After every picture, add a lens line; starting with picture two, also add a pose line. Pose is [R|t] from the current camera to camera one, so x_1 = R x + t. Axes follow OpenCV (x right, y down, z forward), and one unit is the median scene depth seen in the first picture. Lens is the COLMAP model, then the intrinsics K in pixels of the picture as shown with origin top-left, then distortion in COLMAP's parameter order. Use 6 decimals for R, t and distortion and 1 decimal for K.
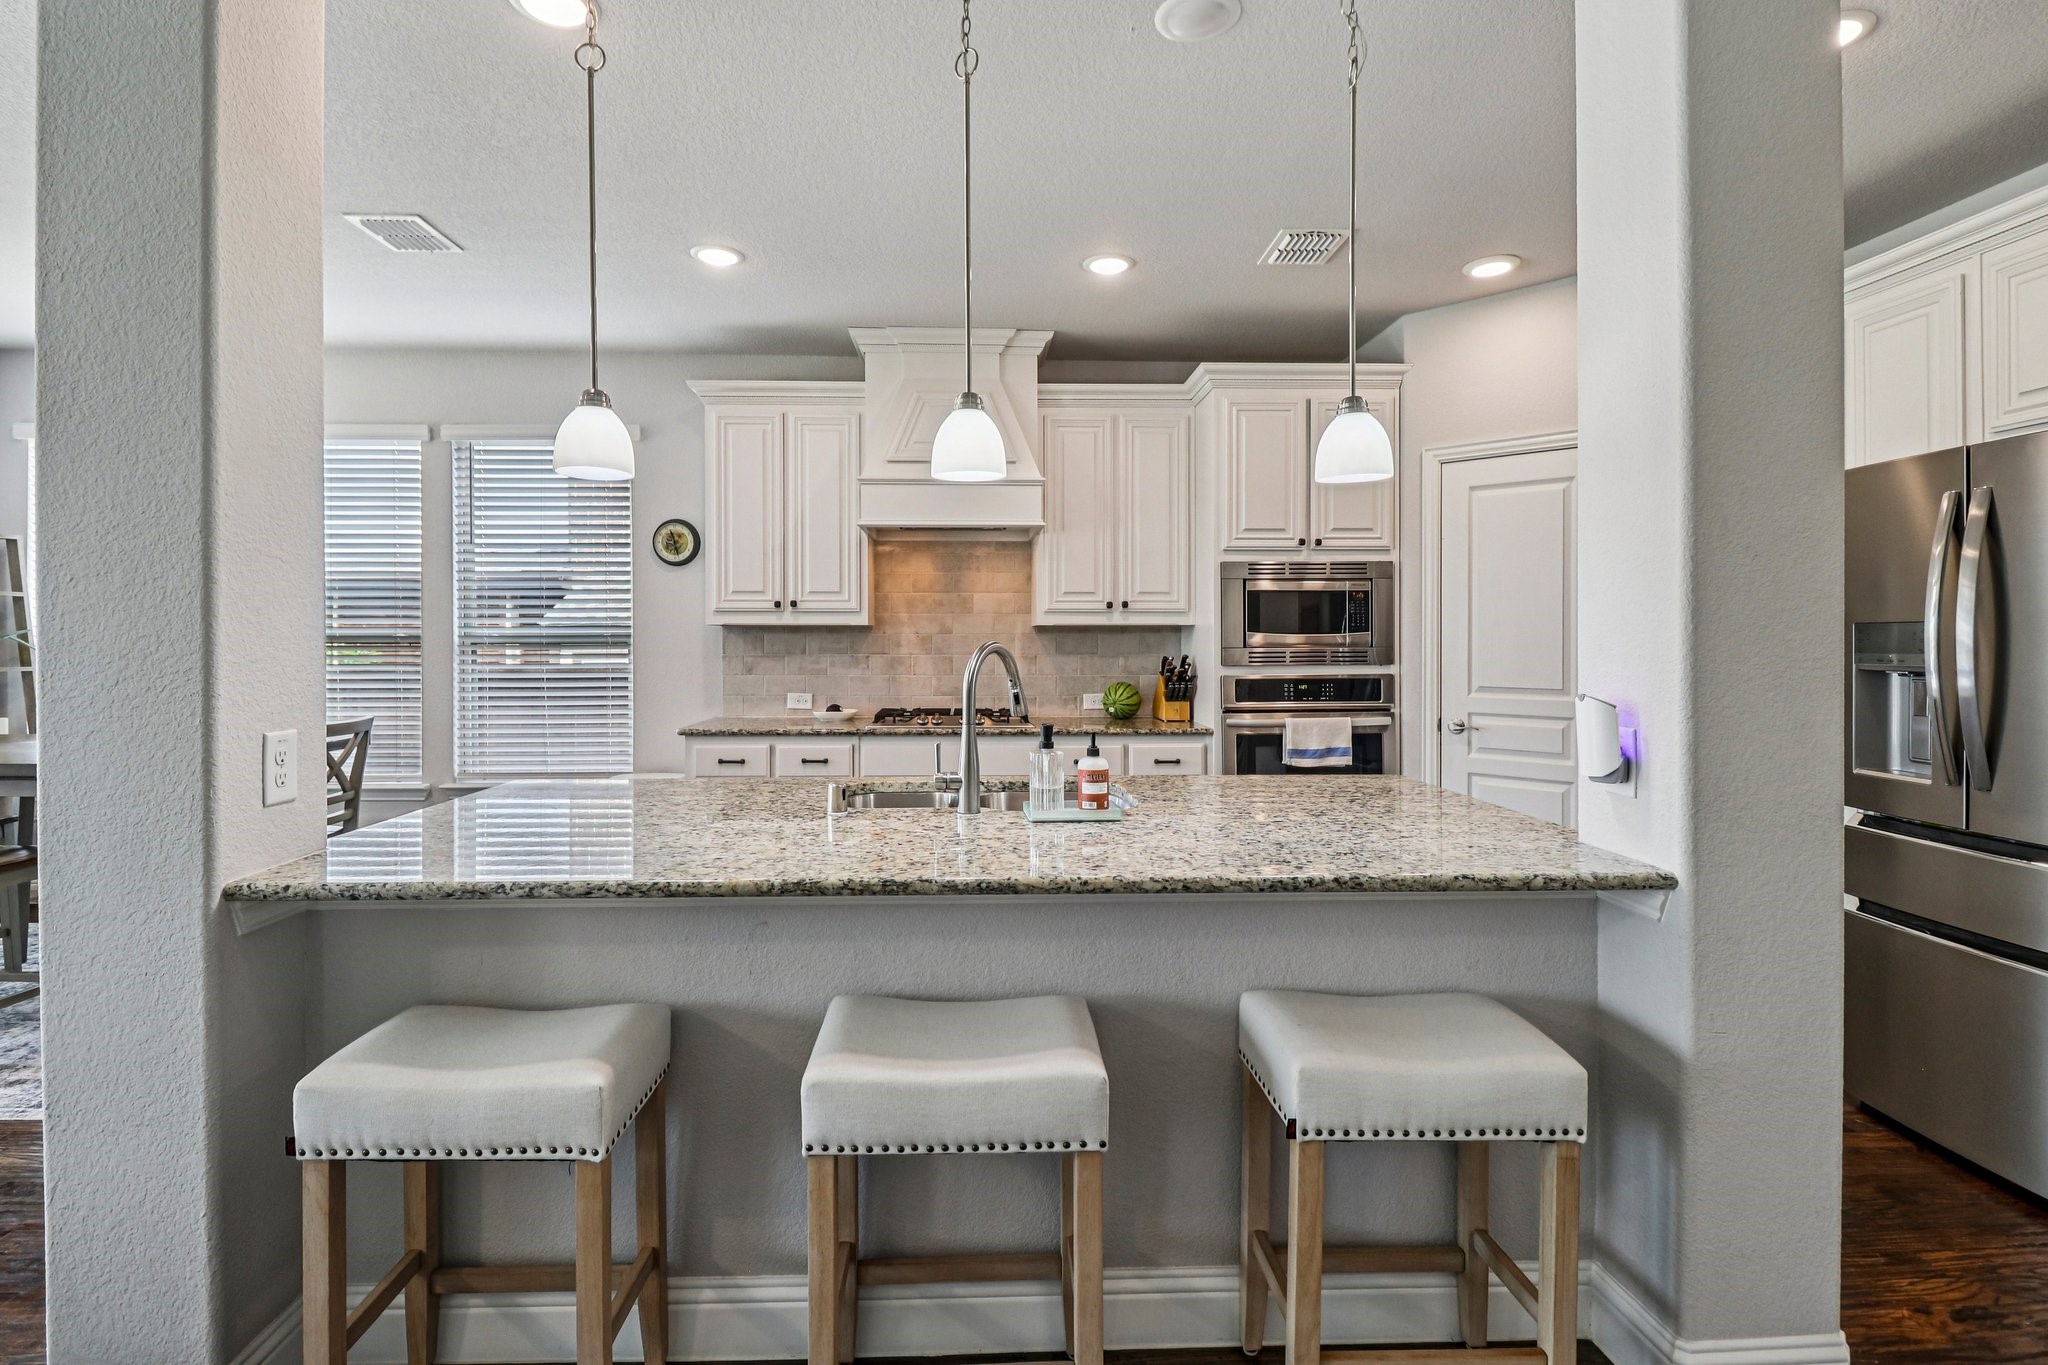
lens RADIAL K [[965.0, 0, 990.4], [0, 965.0, 656.8], [0, 0, 1]] dist [-0.000562, -0.000020]
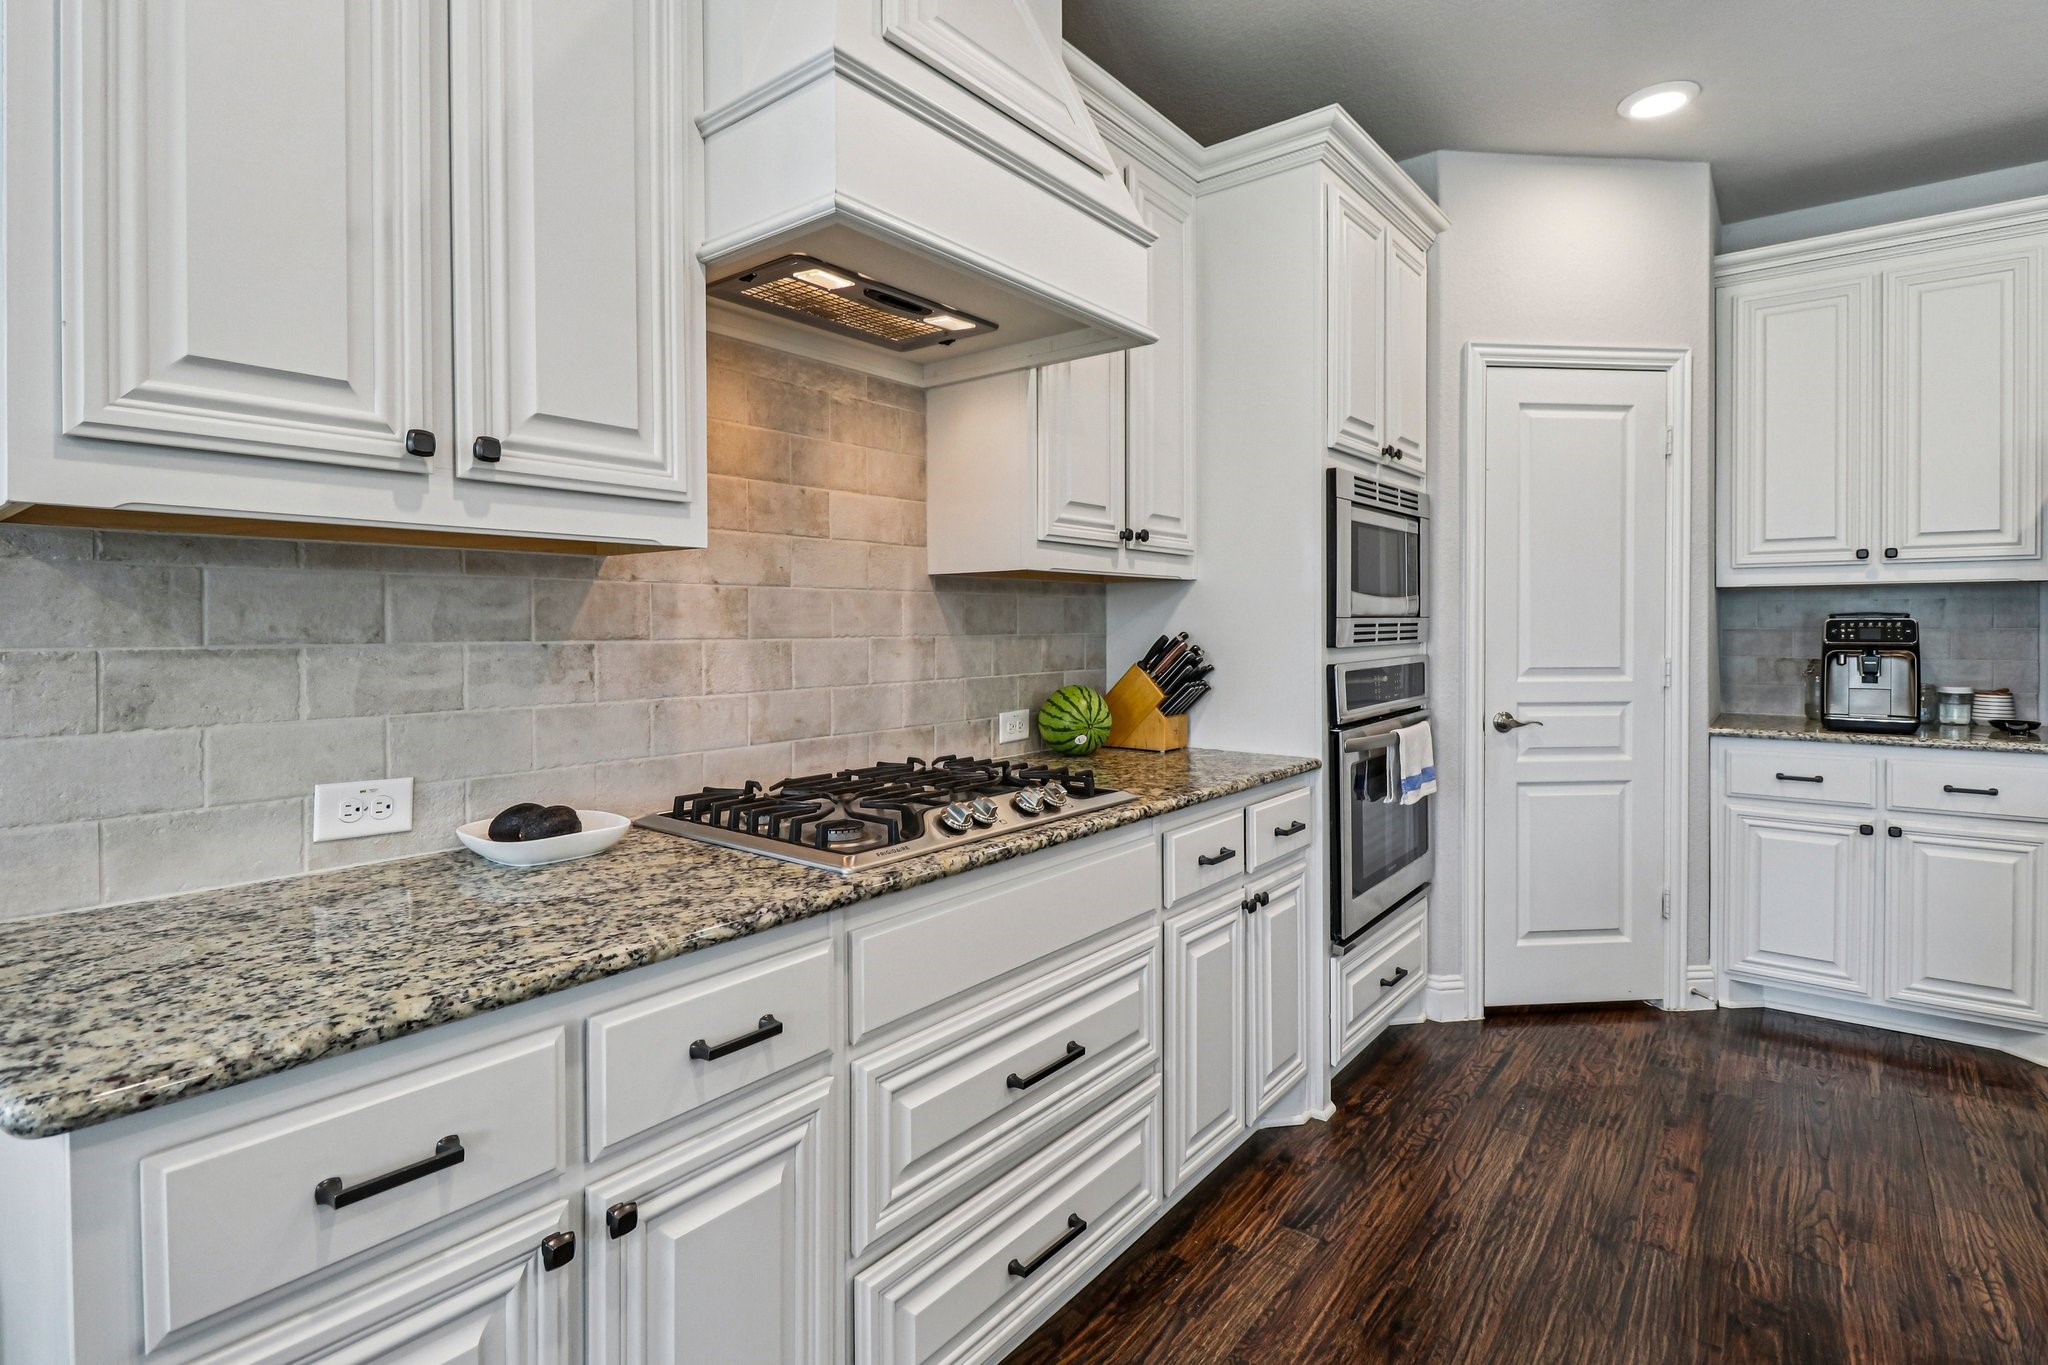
lens RADIAL K [[1016.9, 0, 1044.0], [0, 1016.9, 636.9], [0, 0, 1]] dist [-0.004192, -0.002680]
pose [[0.646187, -0.012331, 0.763080, -0.295049], [0.020030, 0.999799, -0.000806, -0.000294], [-0.762916, 0.015805, 0.646304, 0.651703]]
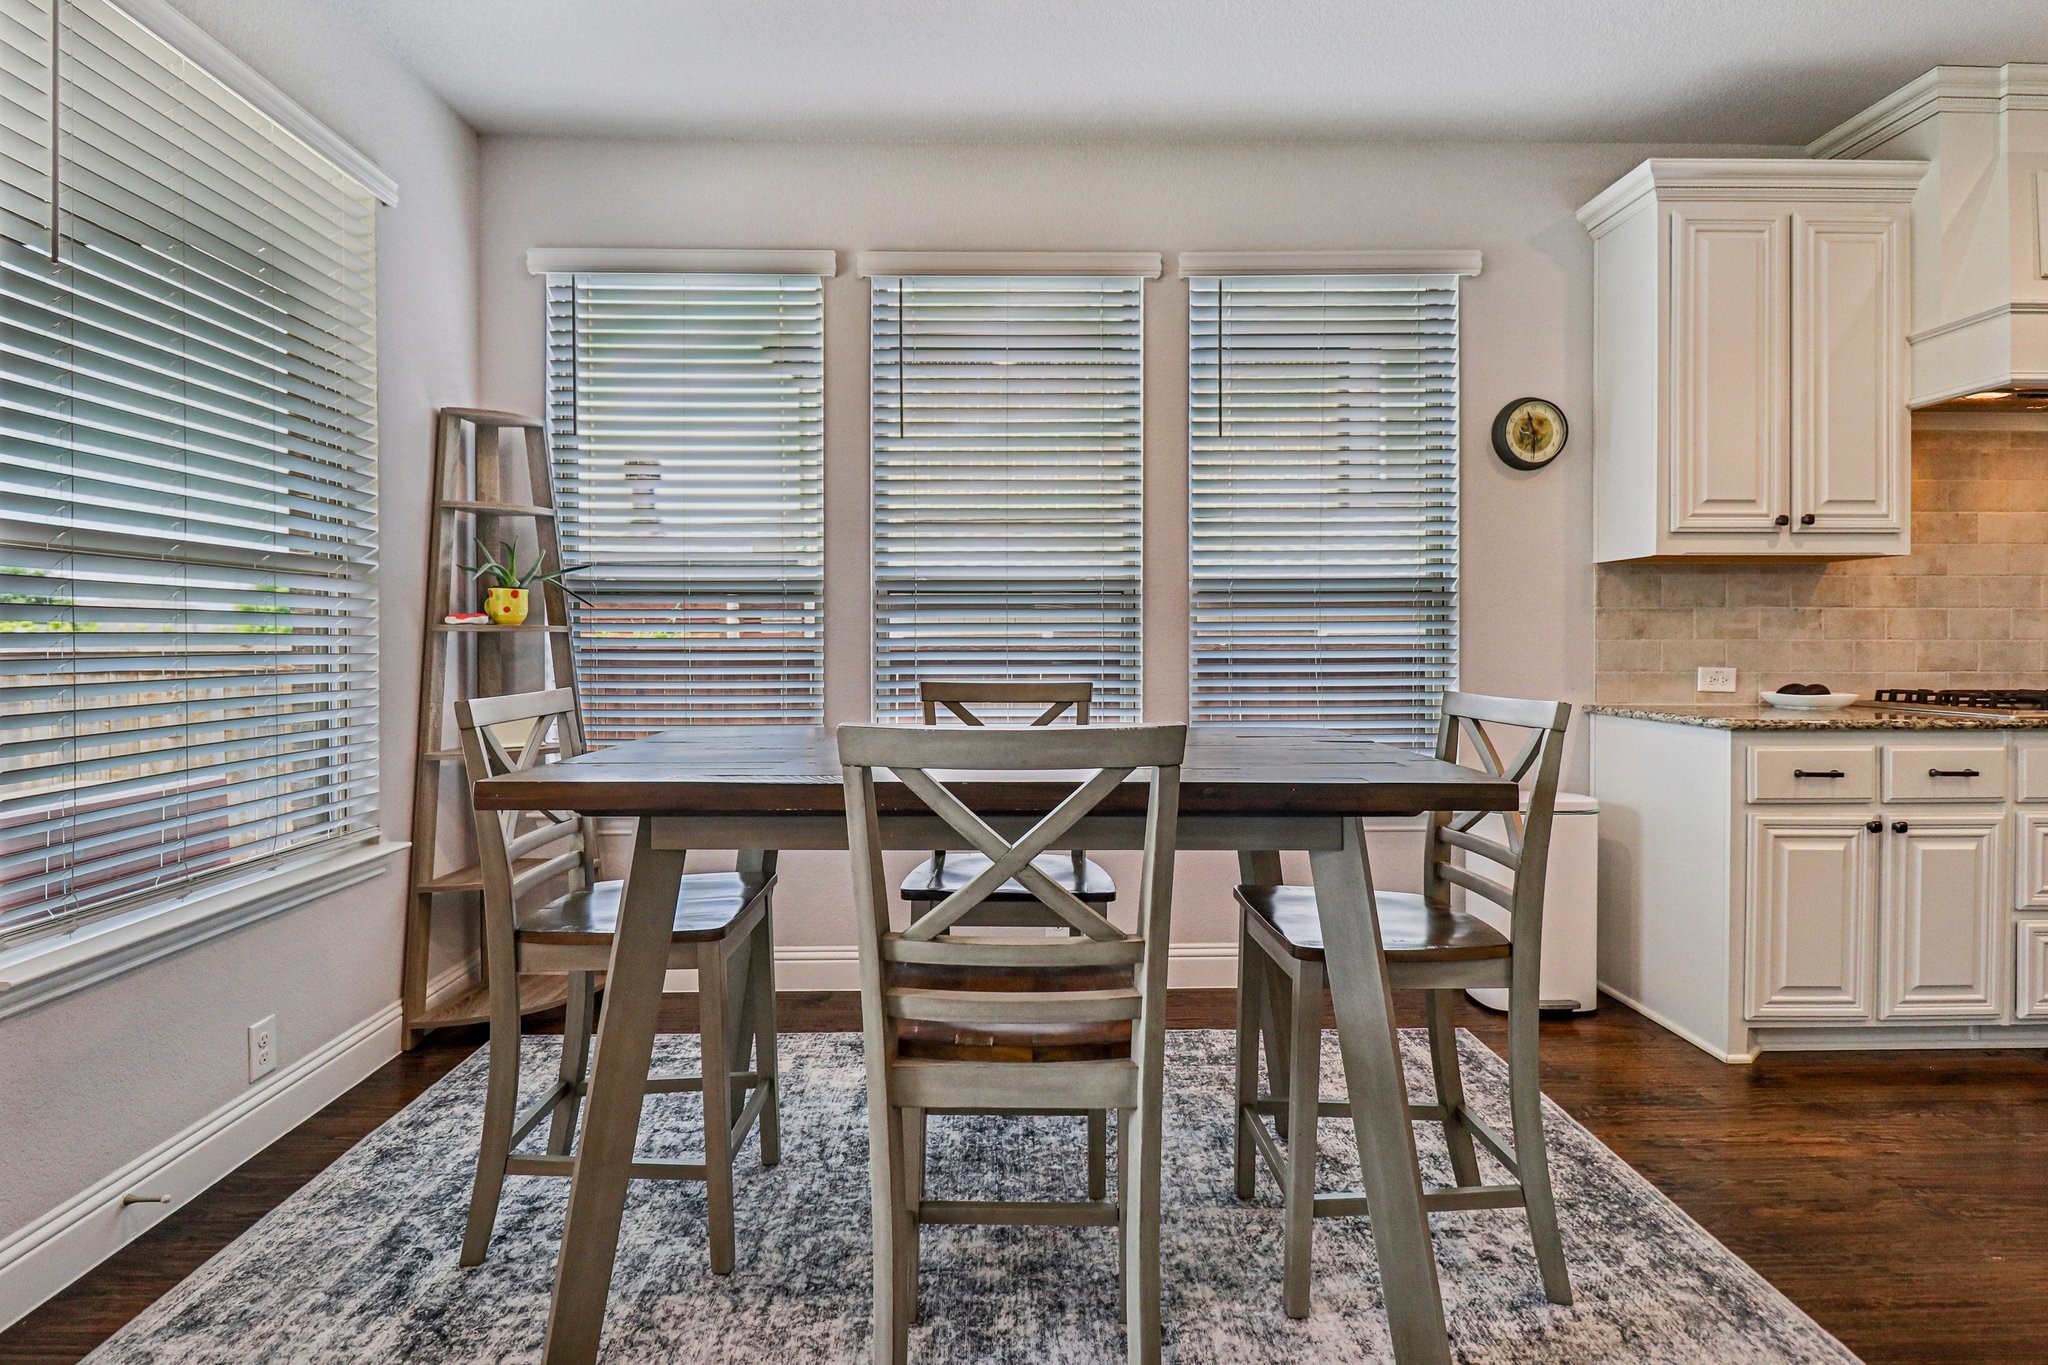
lens RADIAL K [[1016.9, 0, 1008.7], [0, 1016.9, 647.5], [0, 0, 1]] dist [-0.004192, -0.002680]
pose [[0.999273, -0.002169, -0.038051, -0.641783], [0.001732, 0.999932, -0.011510, 0.031235], [0.038074, 0.011436, 0.999209, 0.306161]]
